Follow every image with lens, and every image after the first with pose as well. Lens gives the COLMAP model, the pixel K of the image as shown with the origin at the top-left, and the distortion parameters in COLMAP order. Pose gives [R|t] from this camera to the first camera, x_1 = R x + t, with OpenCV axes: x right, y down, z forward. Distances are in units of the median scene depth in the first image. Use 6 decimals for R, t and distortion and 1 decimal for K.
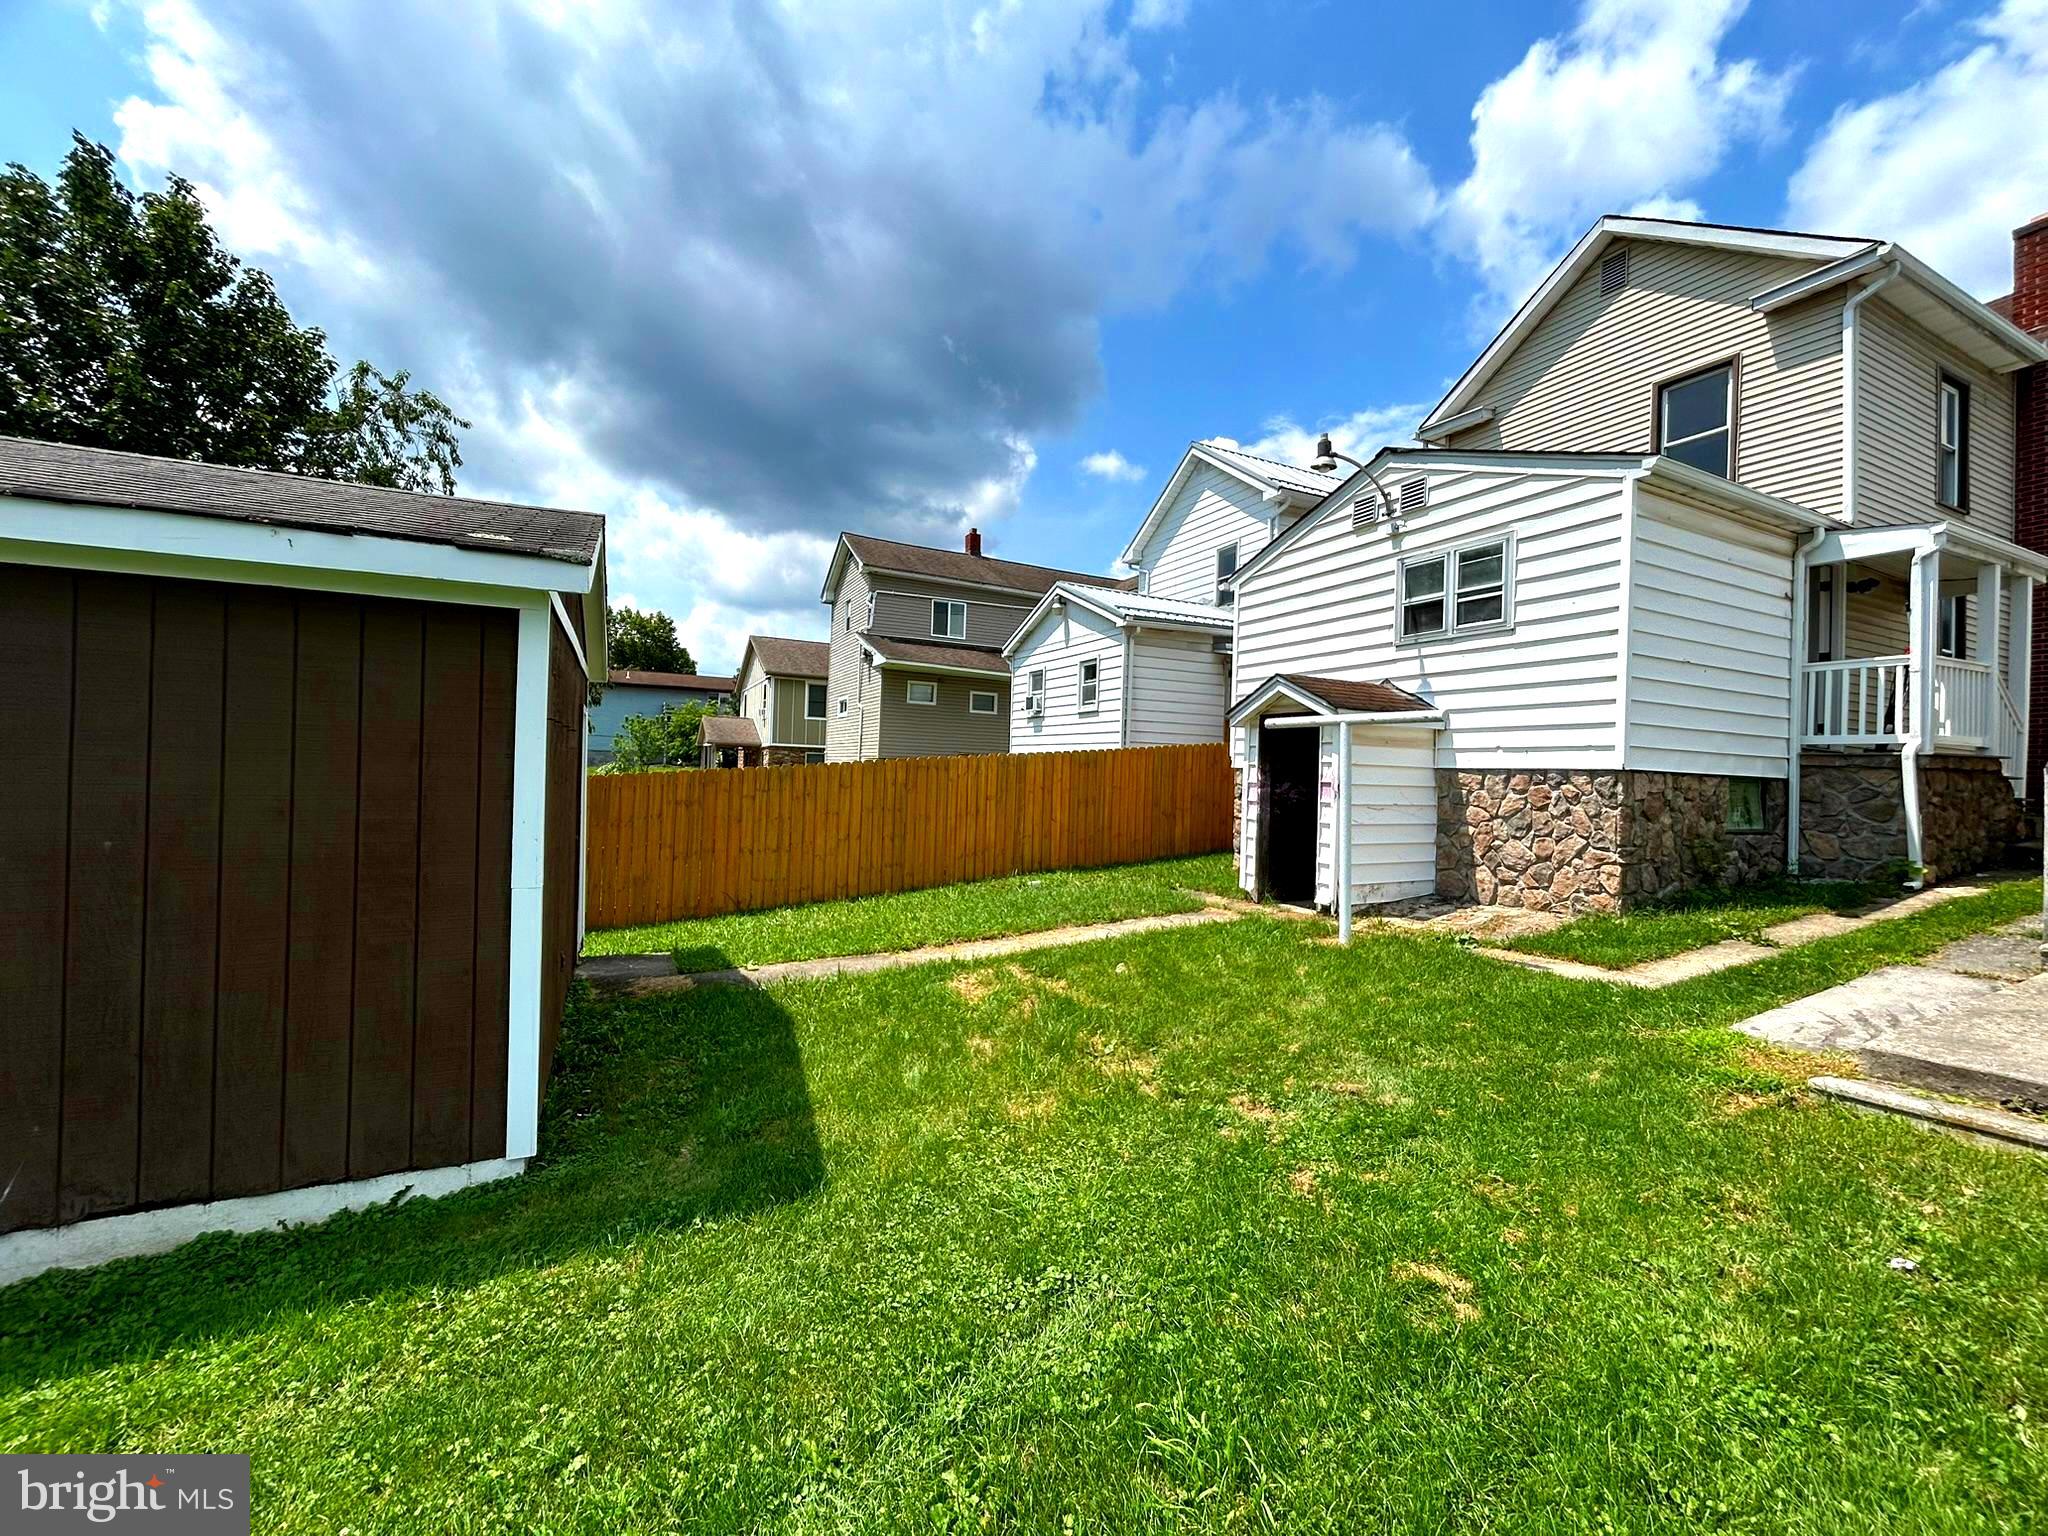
lens RADIAL K [[826.0, 0, 1020.0], [0, 826.0, 764.9], [0, 0, 1]] dist [-0.000366, 0.000476]
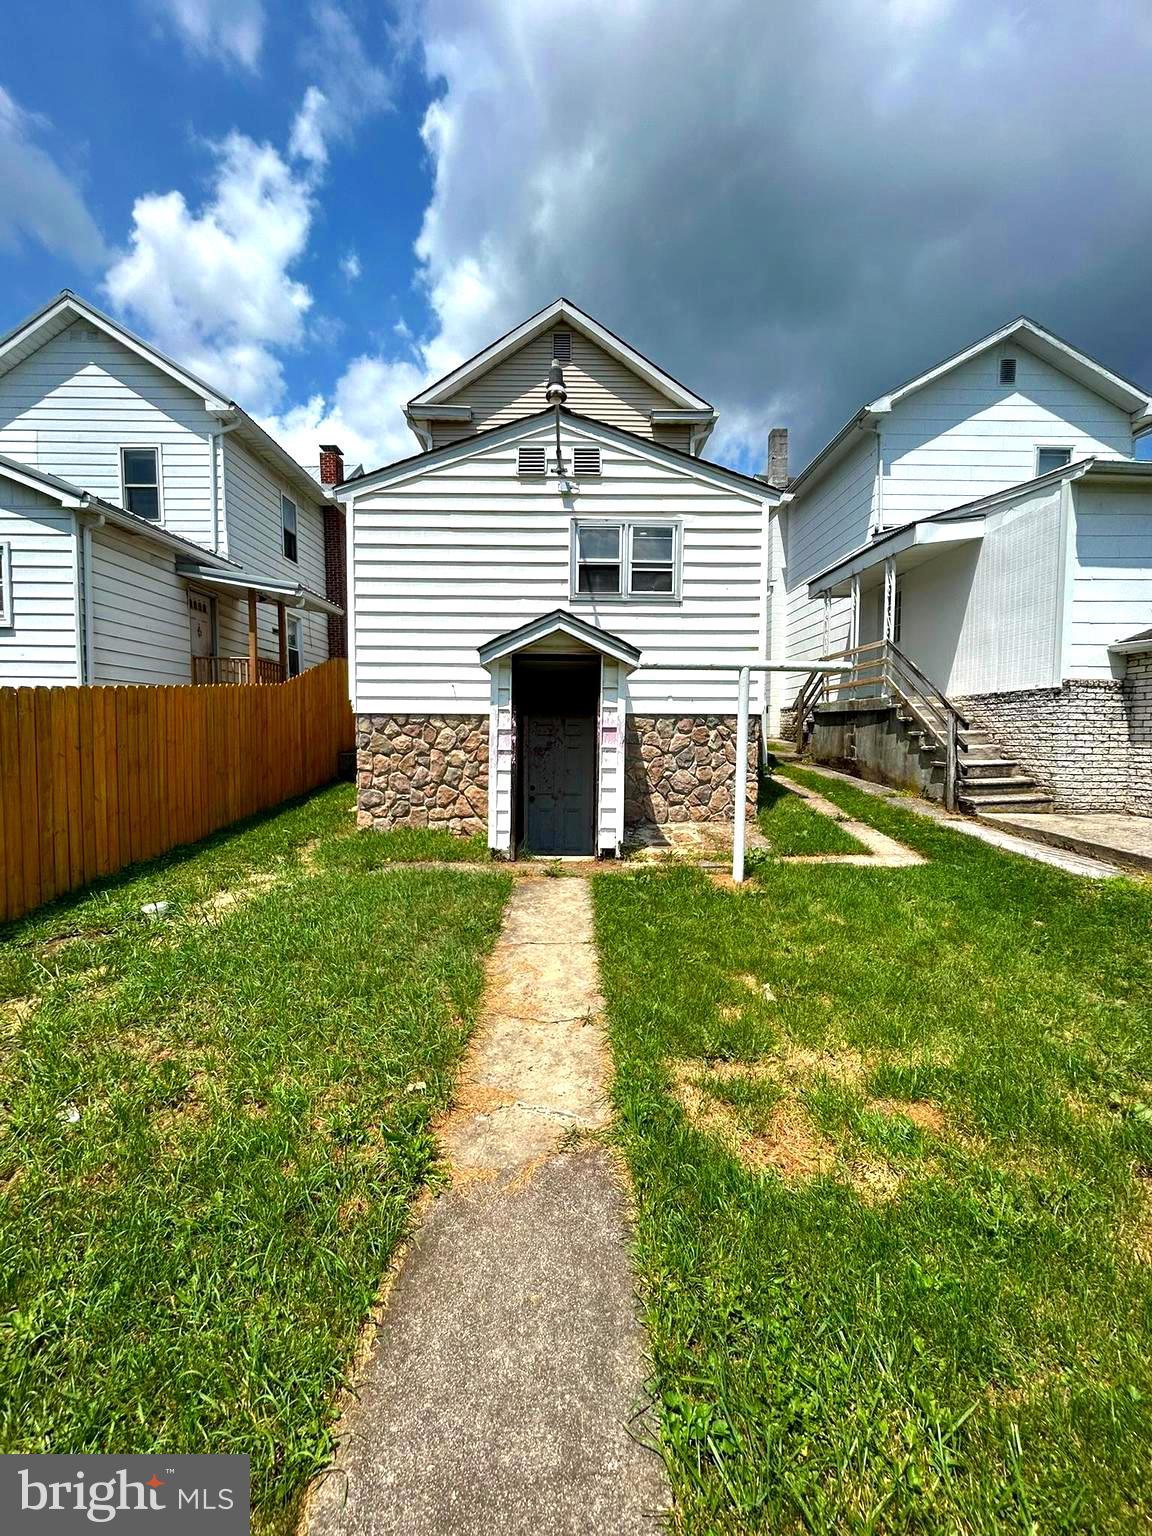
lens RADIAL K [[619.5, 0, 580.2], [0, 619.5, 766.1], [0, 0, 1]] dist [-0.000366, 0.000476]
pose [[0.434886, -0.075000, 0.897357, -0.303578], [-0.002840, 0.996406, 0.084654, 0.004078], [-0.900481, -0.039363, 0.433110, 0.669808]]
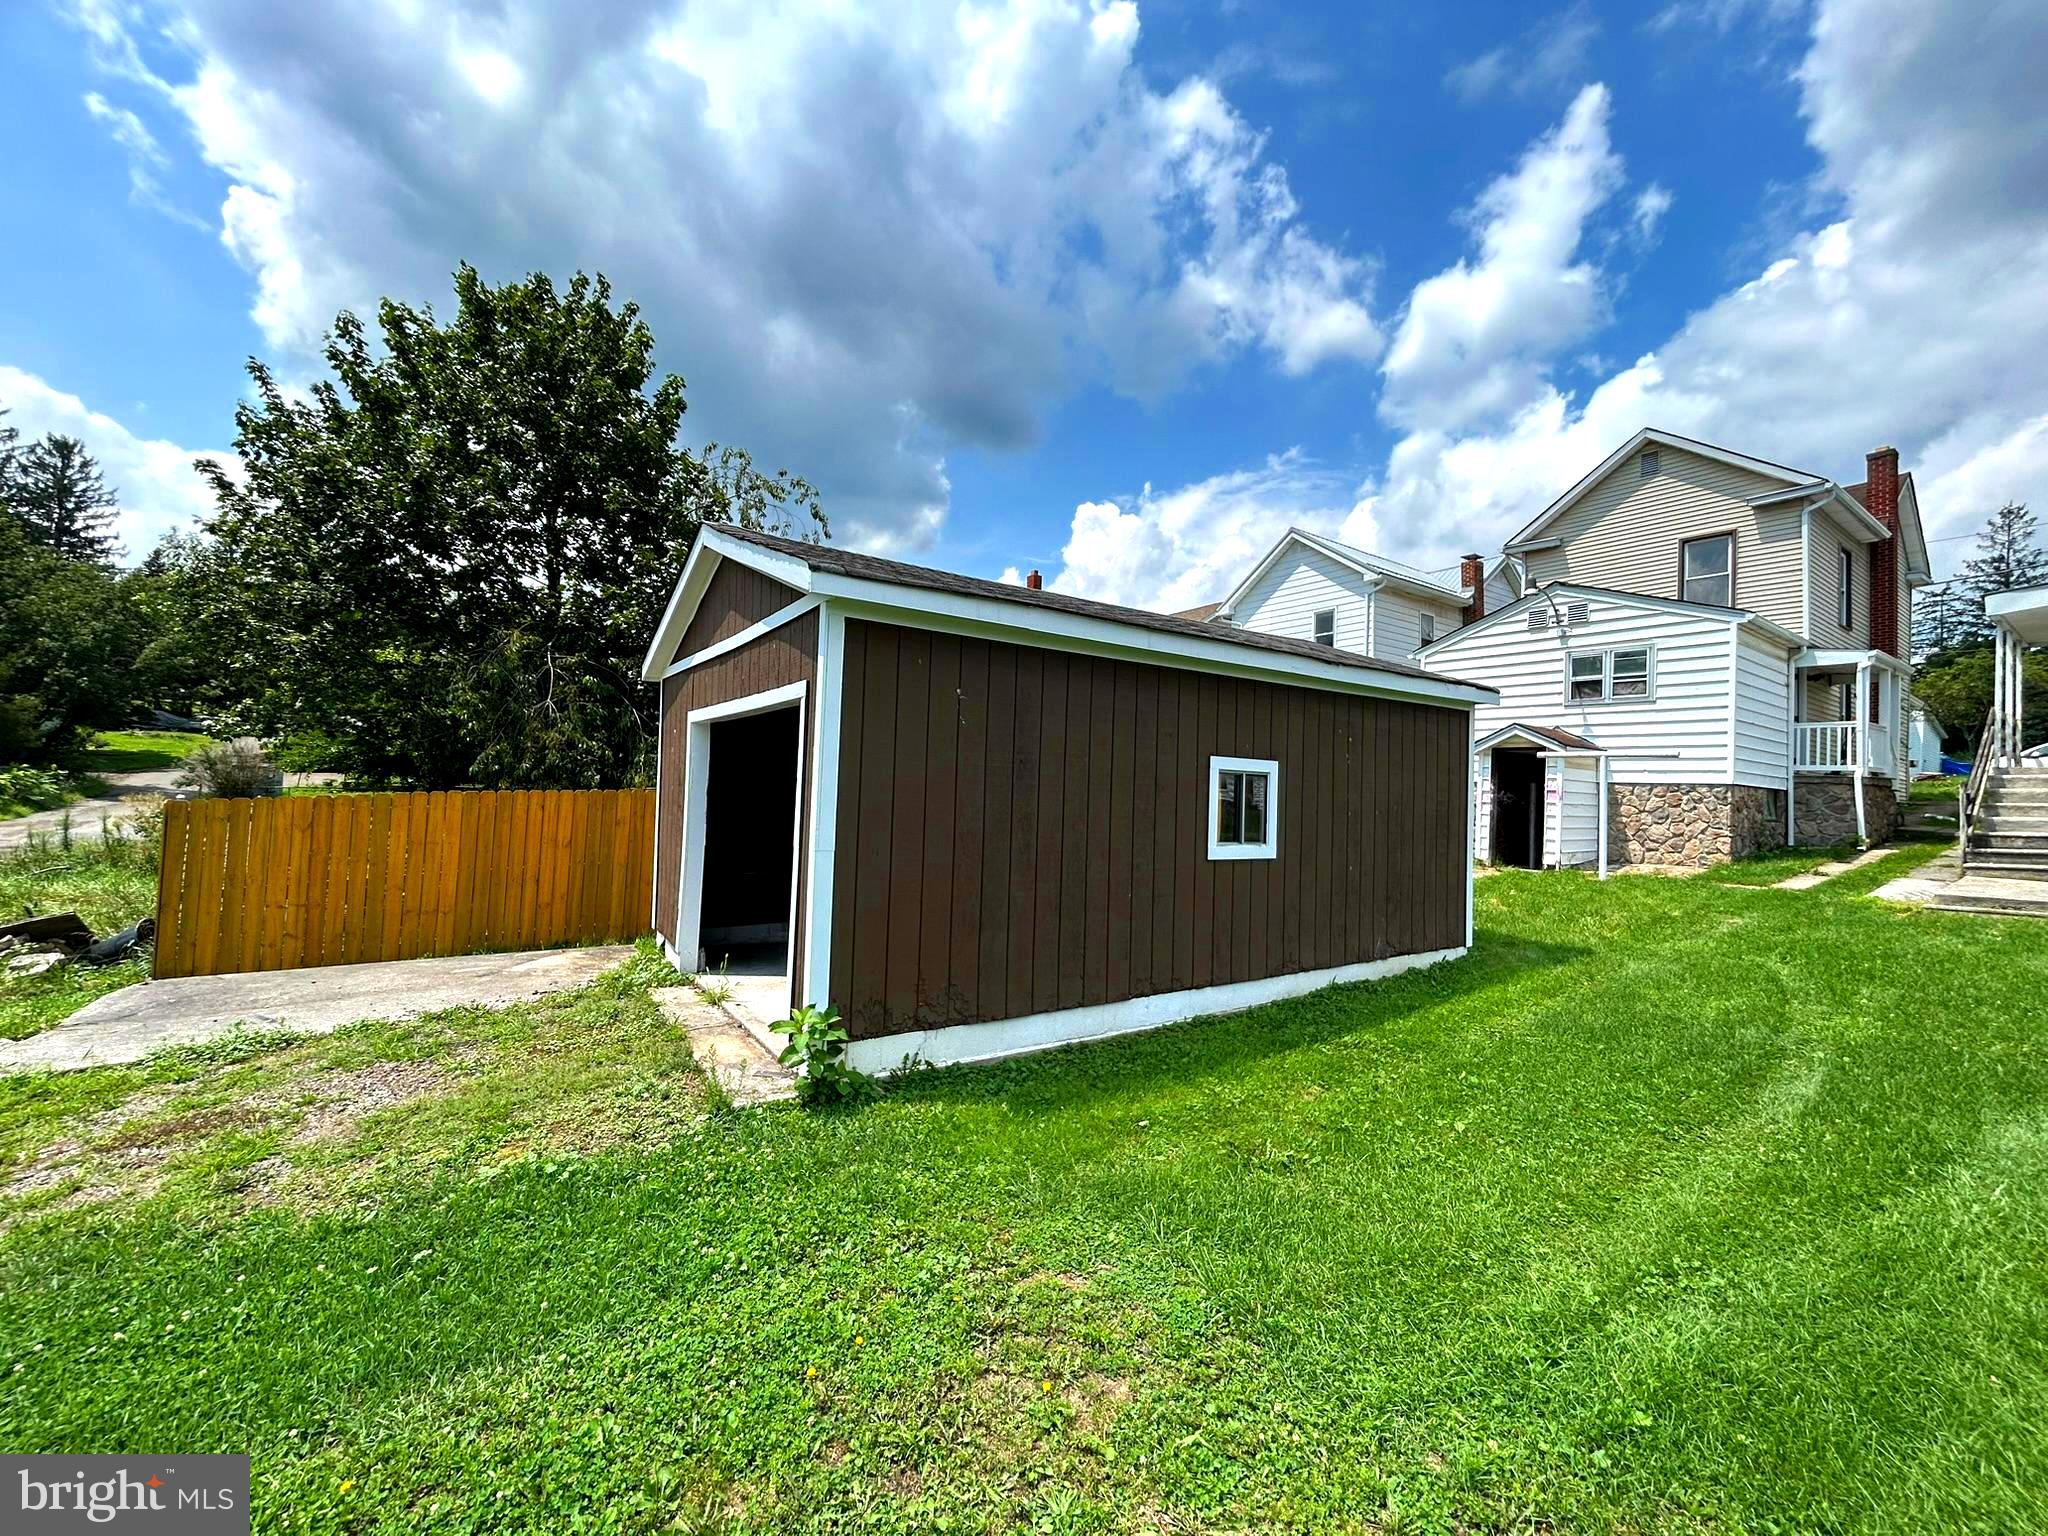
lens RADIAL K [[816.5, 0, 1028.2], [0, 816.5, 764.9], [0, 0, 1]] dist [0.000826, 0.000285]
pose [[0.988698, 0.011511, 0.149479, -0.862774], [-0.009435, 0.999849, -0.014594, 0.003808], [-0.149624, 0.013019, 0.988657, -0.435811]]
